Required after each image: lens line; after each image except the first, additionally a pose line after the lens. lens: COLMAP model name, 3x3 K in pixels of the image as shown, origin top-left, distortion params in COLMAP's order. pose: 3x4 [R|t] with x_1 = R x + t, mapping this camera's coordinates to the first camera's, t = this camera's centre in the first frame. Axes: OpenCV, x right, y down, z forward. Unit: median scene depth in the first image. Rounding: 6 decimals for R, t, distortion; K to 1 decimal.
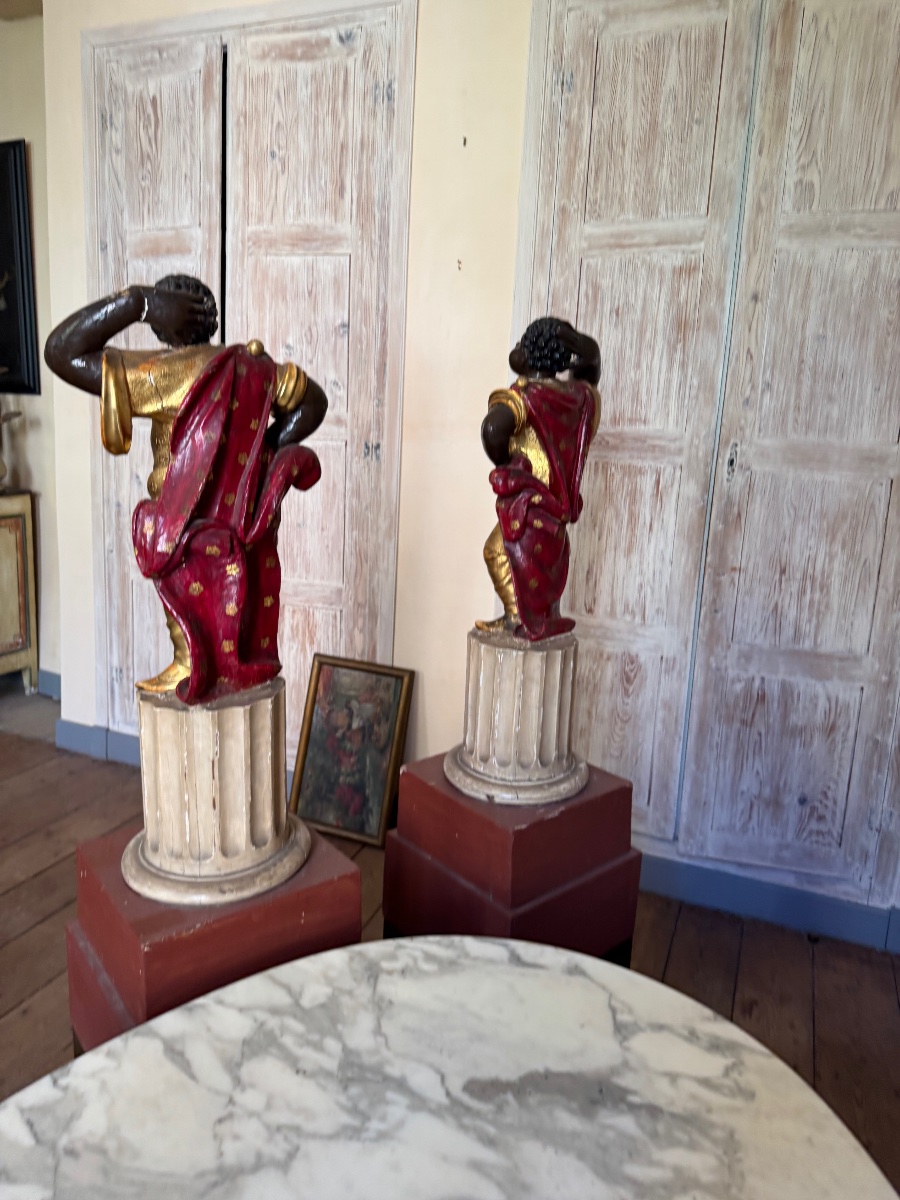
lens RADIAL K [[862.0, 0, 452.0], [0, 862.0, 586.7], [0, 0, 1]] dist [0.108927, -0.097587]
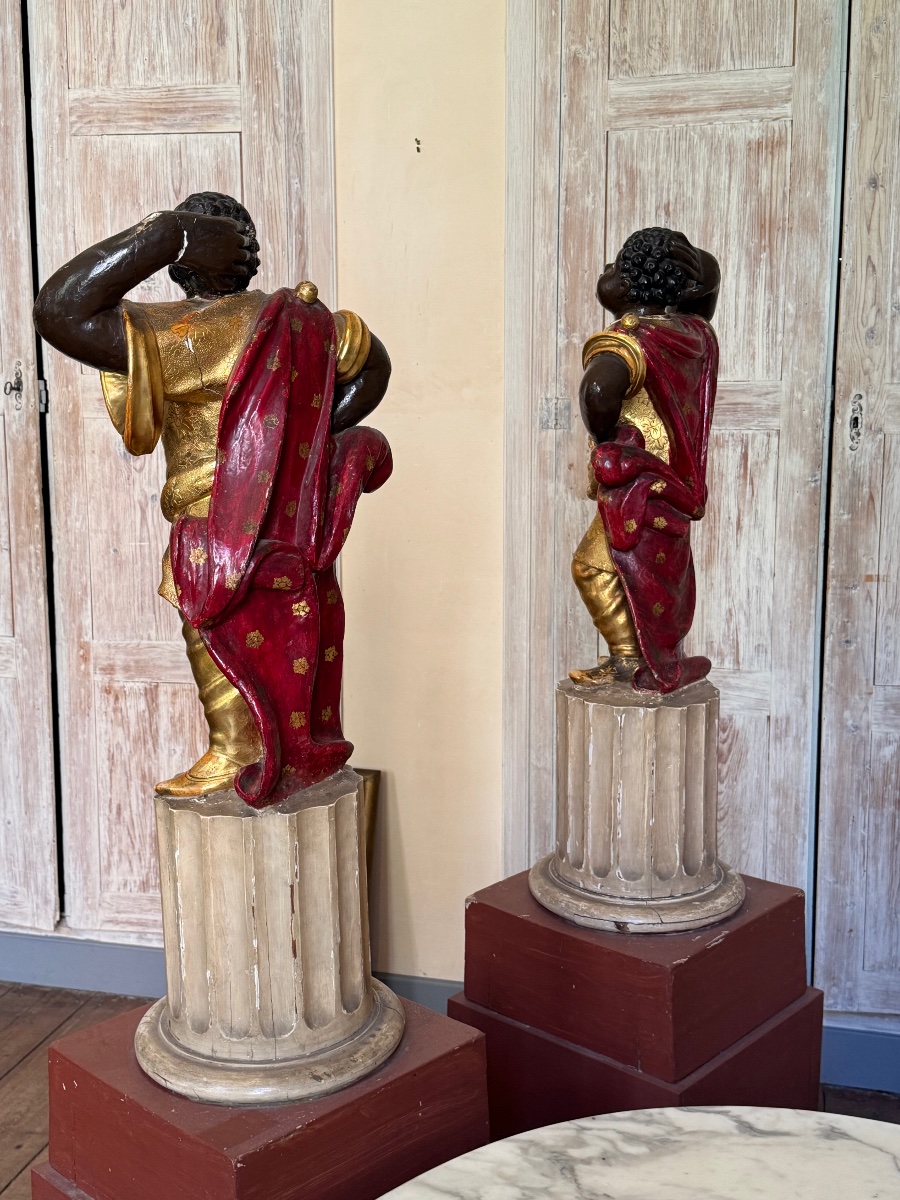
lens RADIAL K [[1427.9, 0, 450.0], [0, 1427.9, 600.0], [0, 0, 1]] dist [0.128201, -0.045137]
pose [[0.990730, -0.065049, 0.119260, -0.201870], [0.069091, 0.997157, -0.030079, 0.011953], [-0.116965, 0.038041, 0.992407, -0.115701]]
